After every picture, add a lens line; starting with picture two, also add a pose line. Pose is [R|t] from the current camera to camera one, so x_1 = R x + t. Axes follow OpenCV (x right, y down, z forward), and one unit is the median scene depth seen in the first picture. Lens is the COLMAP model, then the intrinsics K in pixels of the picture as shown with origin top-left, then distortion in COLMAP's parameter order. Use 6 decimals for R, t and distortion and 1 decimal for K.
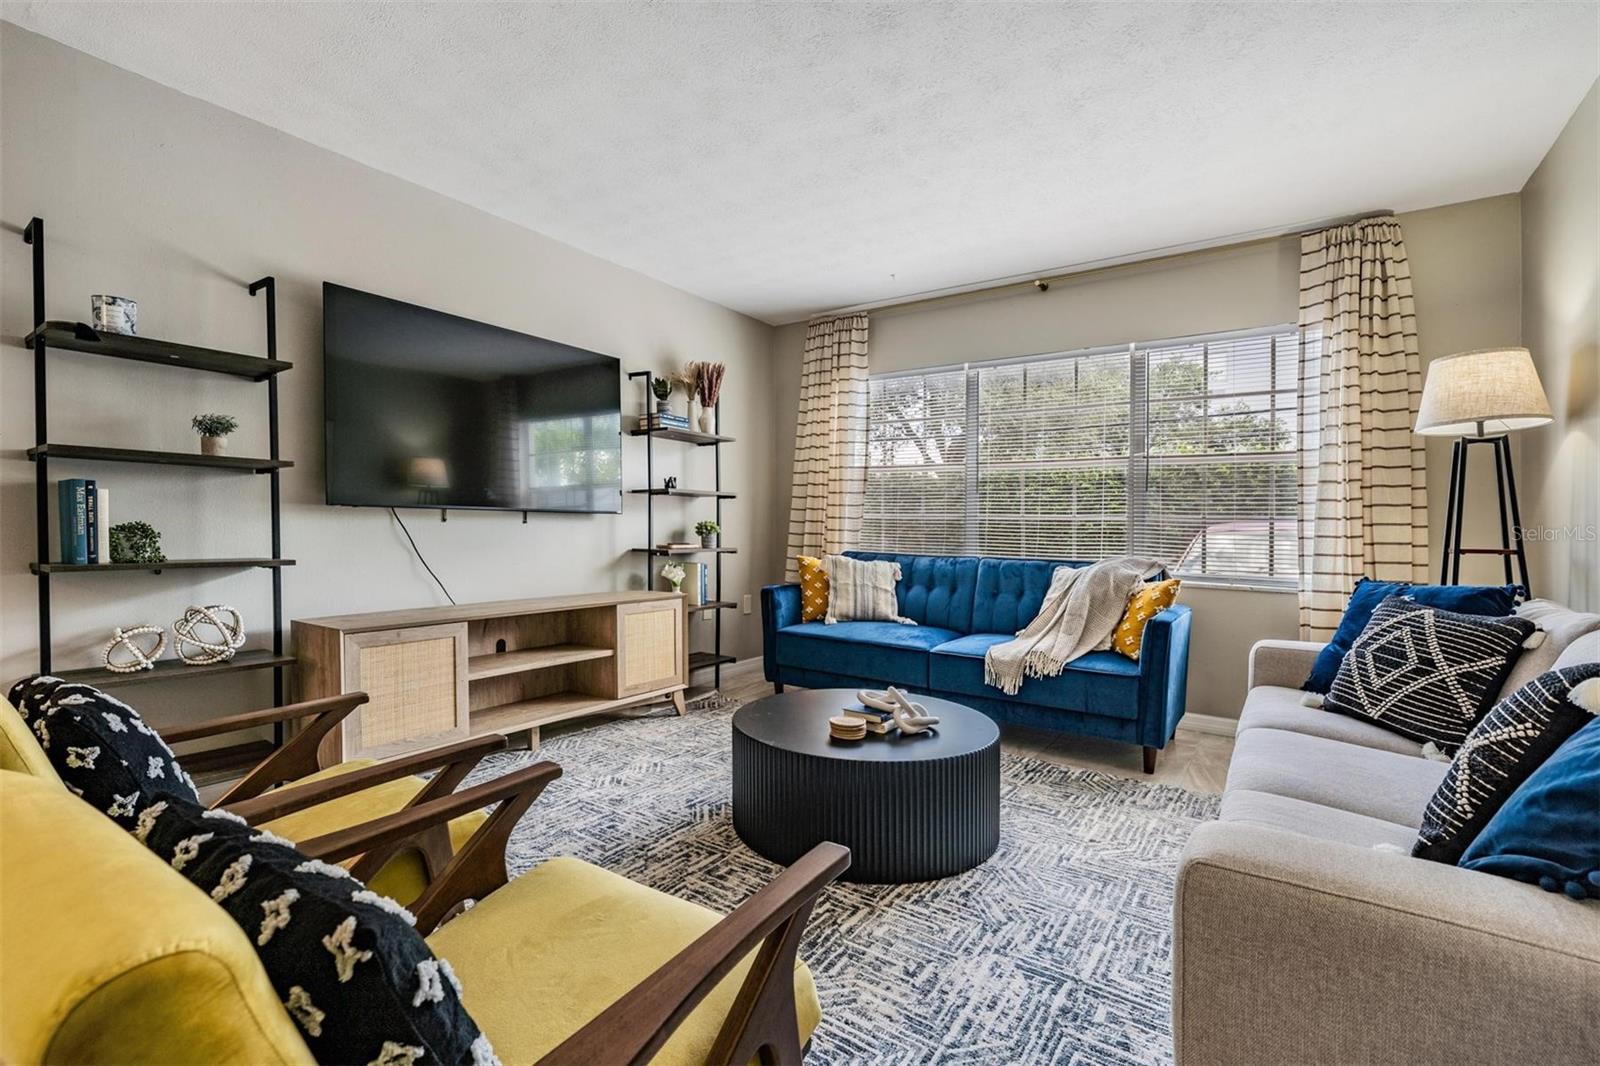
lens RADIAL K [[728.7, 0, 788.8], [0, 728.7, 540.3], [0, 0, 1]] dist [0.000520, -0.000166]
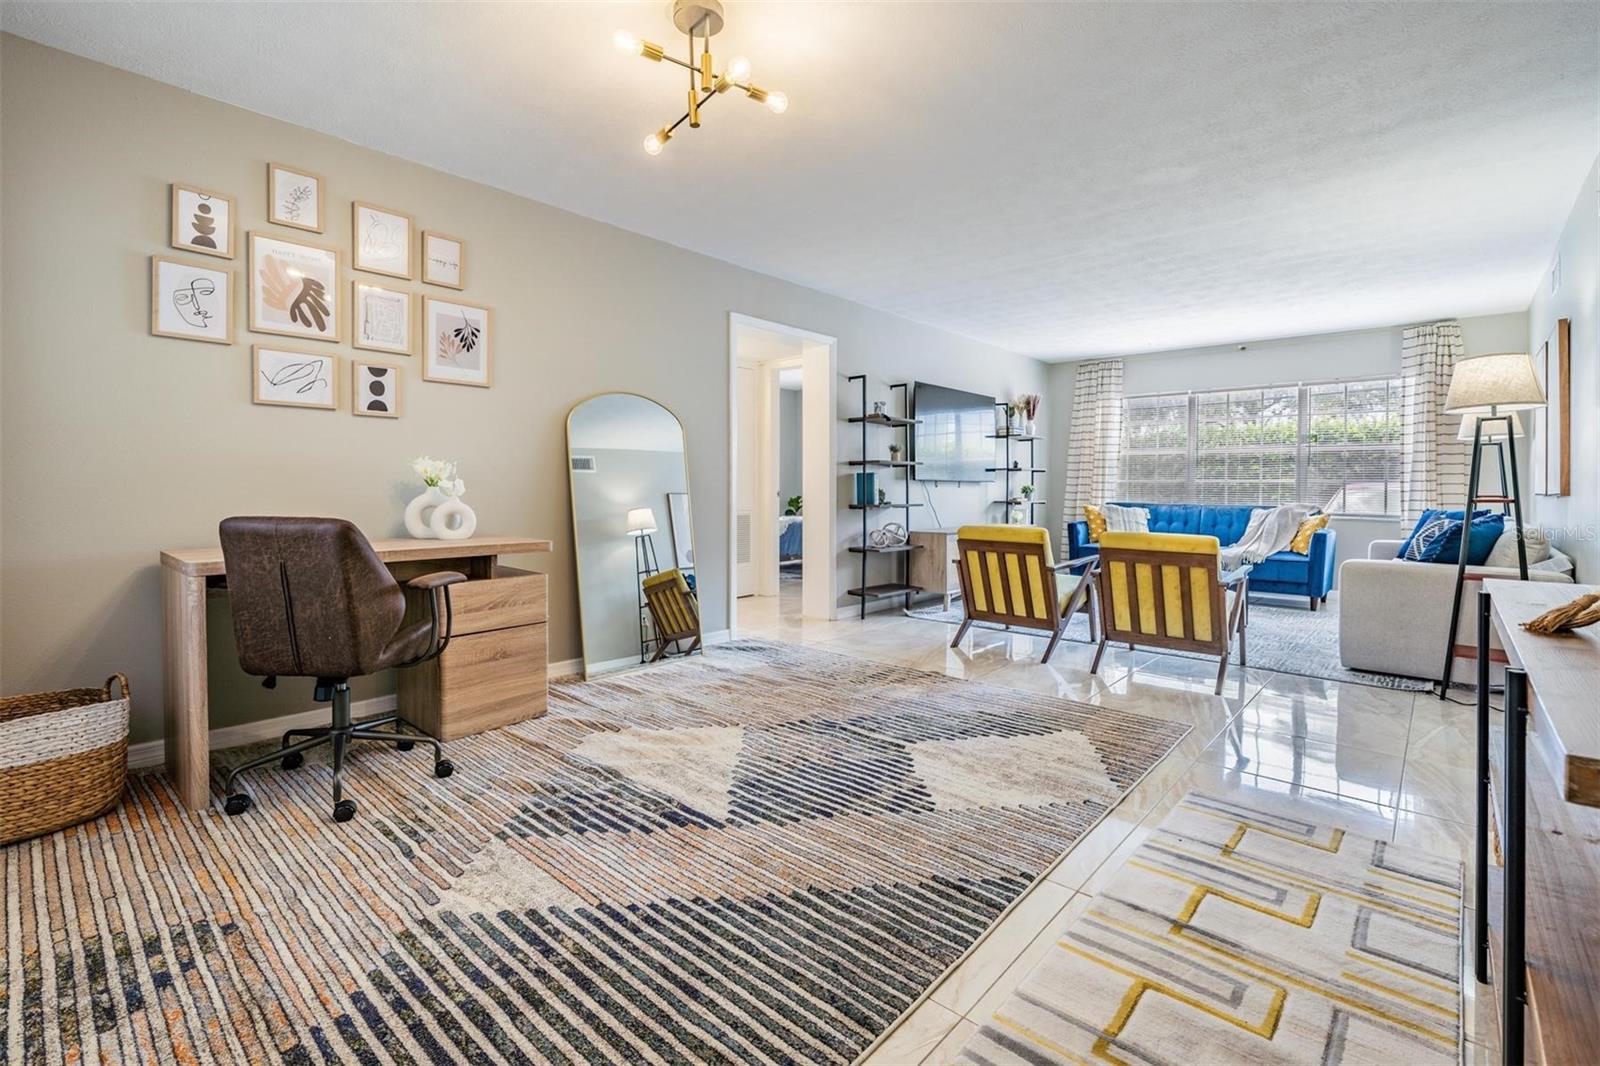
lens RADIAL K [[731.2, 0, 778.0], [0, 731.2, 514.2], [0, 0, 1]] dist [0.003803, 0.000545]
pose [[0.990775, -0.004848, -0.135430, -0.761931], [0.006967, 0.999861, 0.015173, 0.019048], [0.135337, -0.015977, 0.990671, -1.311207]]
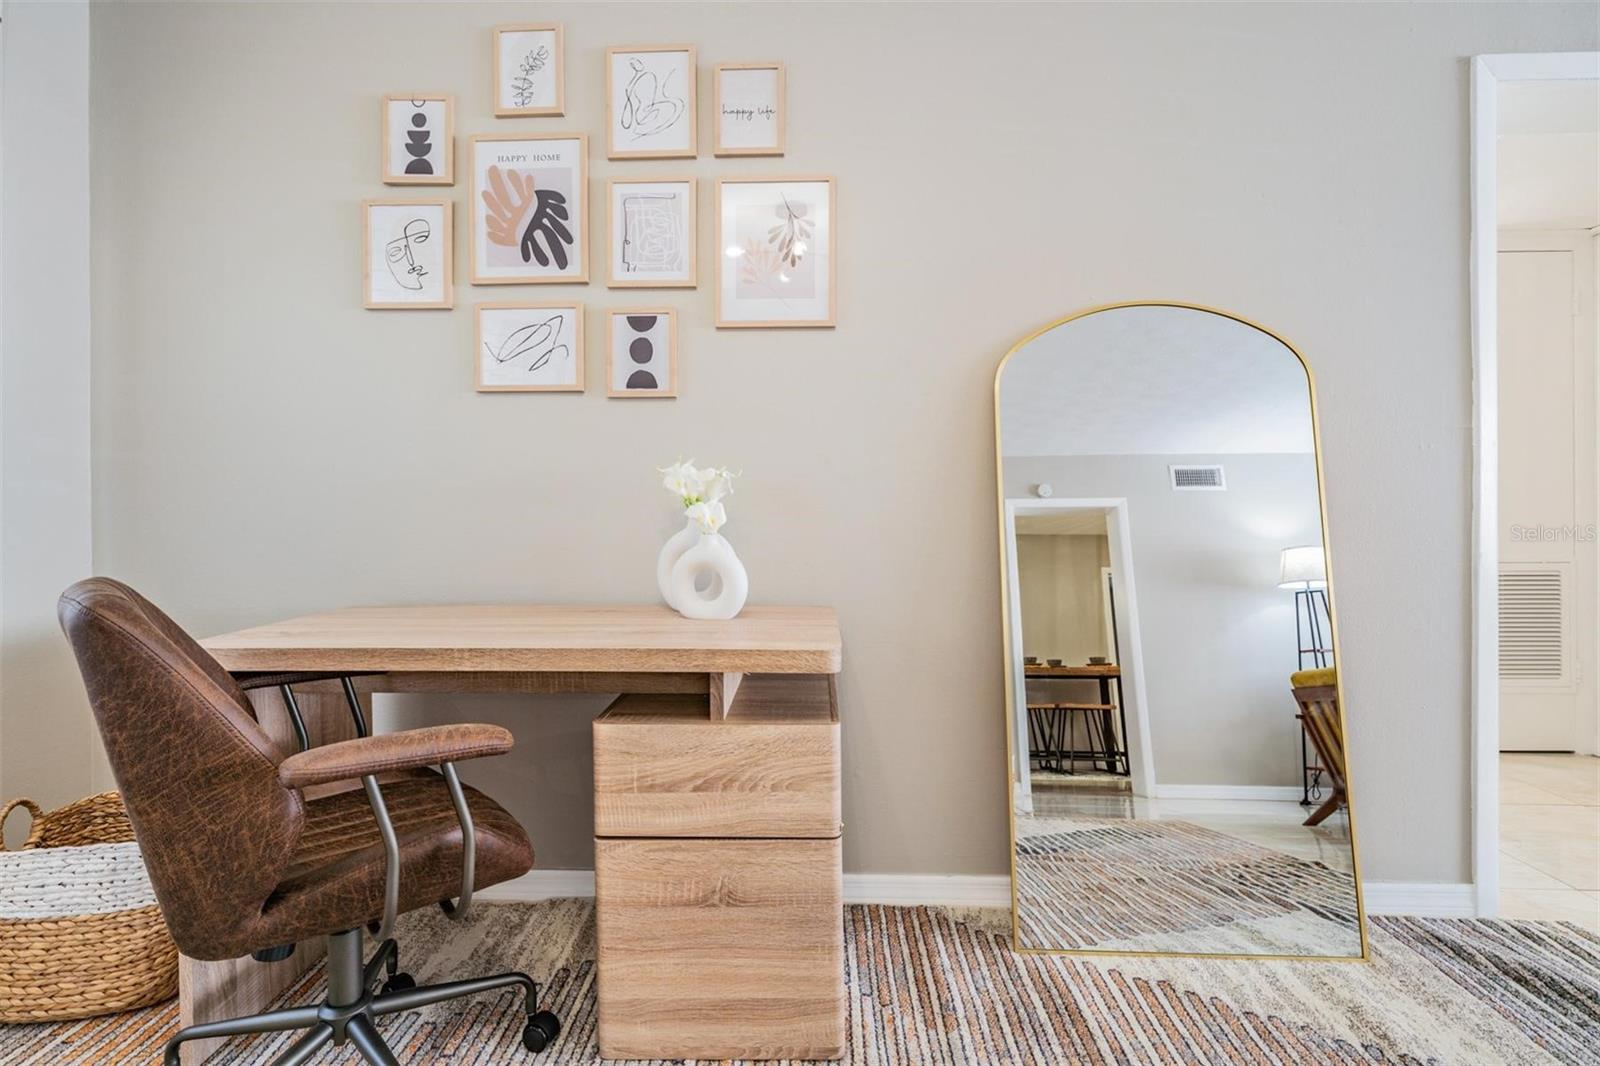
lens RADIAL K [[738.6, 0, 793.9], [0, 738.6, 512.8], [0, 0, 1]] dist [0.000954, 0.000421]
pose [[0.553780, -0.011962, -0.832577, -0.890320], [-0.008152, 0.999771, -0.019787, -0.001971], [0.832623, 0.017745, 0.553556, -0.494638]]
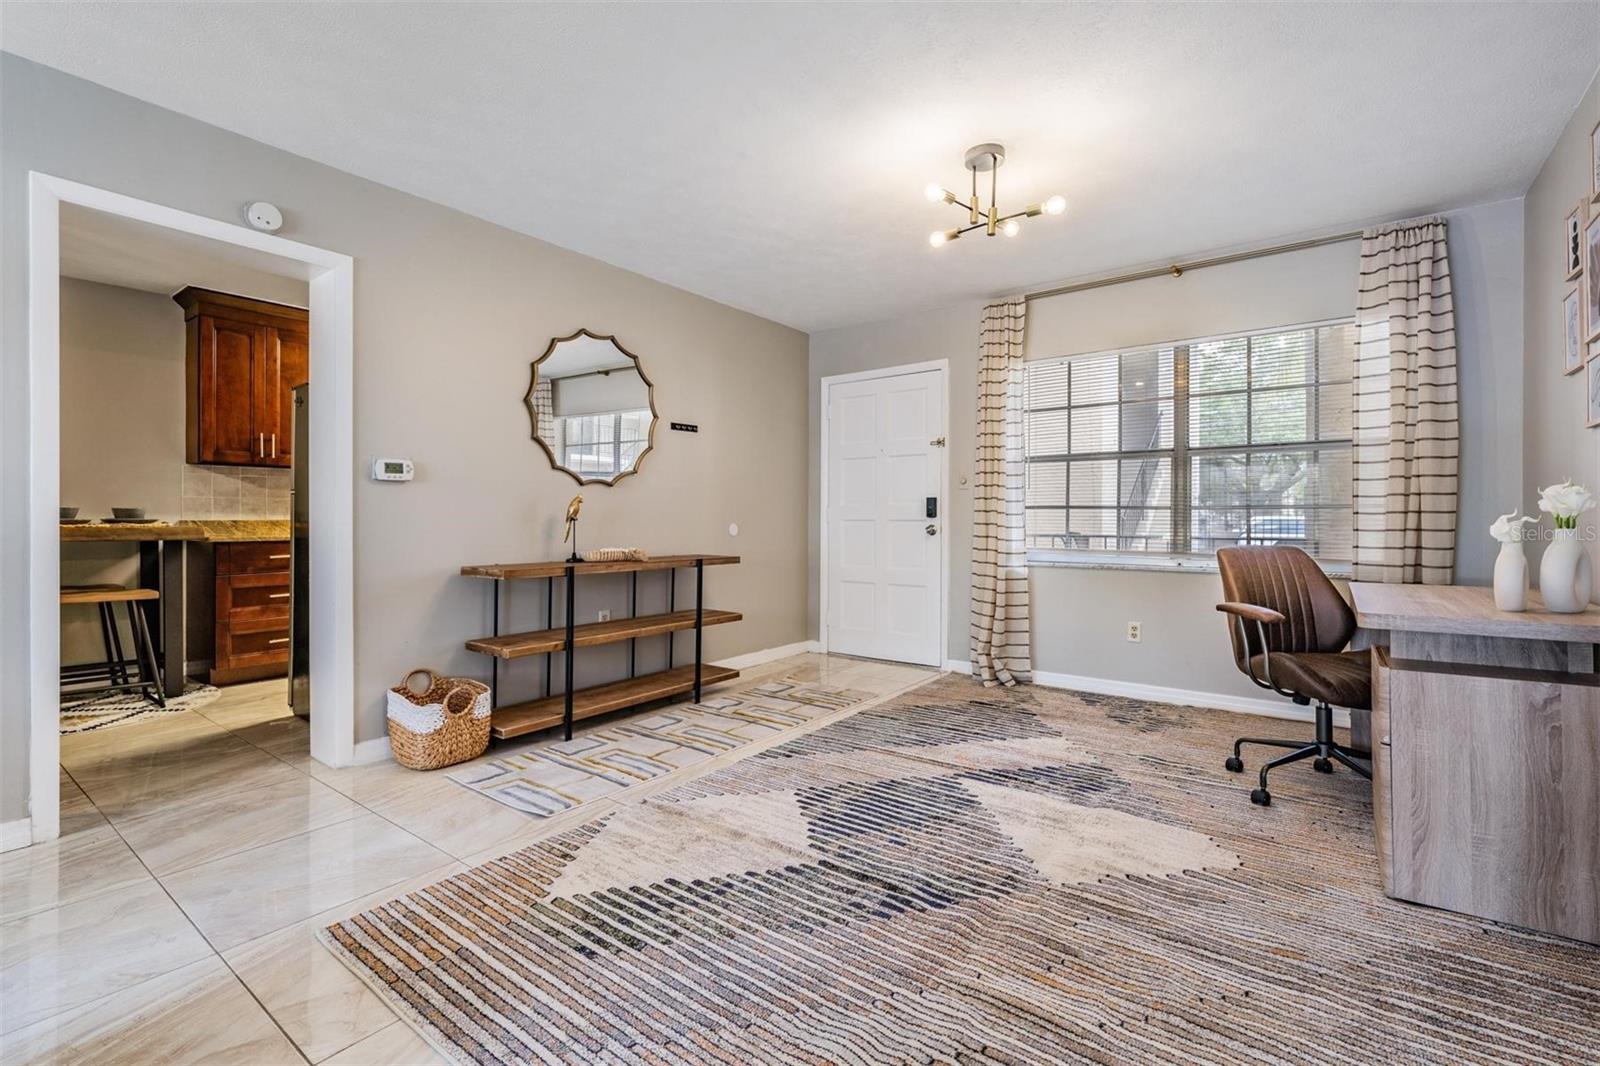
lens RADIAL K [[718.6, 0, 793.4], [0, 718.6, 522.9], [0, 0, 1]] dist [0.003959, 0.000085]
pose [[-0.999351, -0.014166, 0.033119, -0.721599], [-0.013289, 0.999558, 0.026579, -0.023120], [-0.033481, 0.026122, -0.999098, 0.569179]]
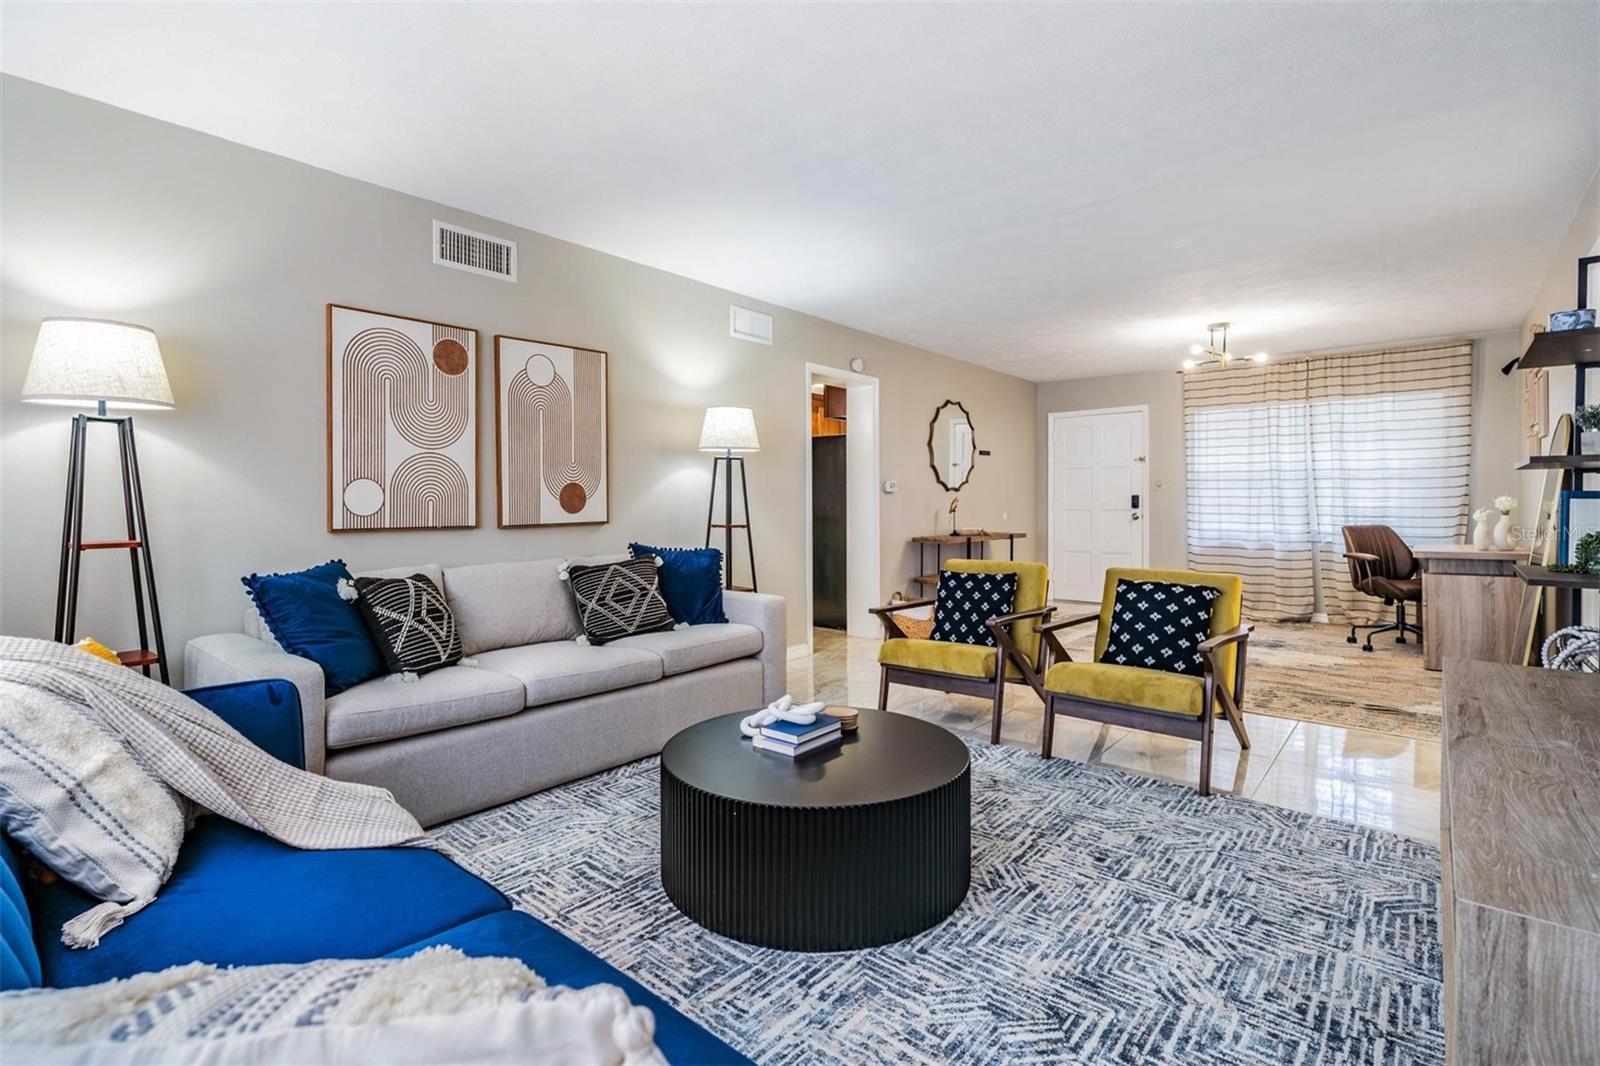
lens RADIAL K [[738.7, 0, 795.4], [0, 738.7, 504.4], [0, 0, 1]] dist [-0.001799, -0.000320]
pose [[-0.995325, -0.009382, 0.096123, 0.043534], [-0.007500, 0.999773, 0.019926, -0.055986], [-0.096288, 0.019112, -0.995170, 1.739003]]
